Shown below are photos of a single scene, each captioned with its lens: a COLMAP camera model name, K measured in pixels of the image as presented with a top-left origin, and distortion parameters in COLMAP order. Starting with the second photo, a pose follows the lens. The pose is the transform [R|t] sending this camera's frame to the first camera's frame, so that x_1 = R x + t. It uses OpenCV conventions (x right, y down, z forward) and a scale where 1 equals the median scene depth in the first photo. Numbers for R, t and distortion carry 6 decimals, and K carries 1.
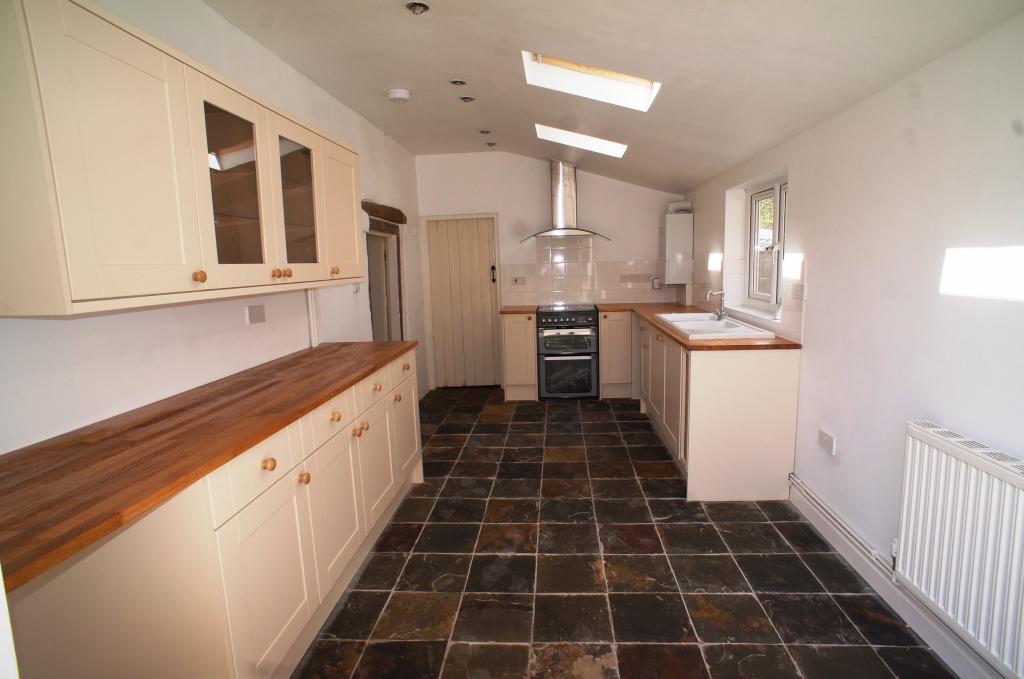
lens RADIAL K [[532.8, 0, 525.0], [0, 532.8, 337.0], [0, 0, 1]] dist [-0.002280, -0.000029]
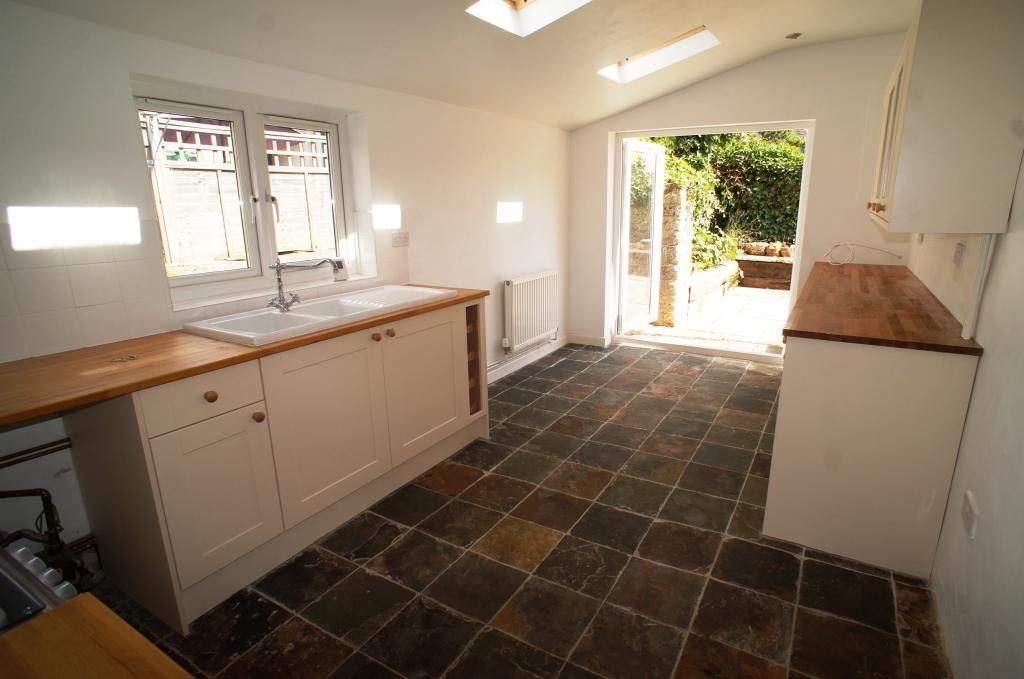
lens RADIAL K [[532.8, 0, 525.0], [0, 532.8, 337.0], [0, 0, 1]] dist [-0.002280, -0.000029]
pose [[-0.886267, -0.081271, 0.455990, -0.207852], [0.096149, 0.930759, 0.352765, -0.226771], [-0.453086, 0.356487, -0.817086, 1.576004]]
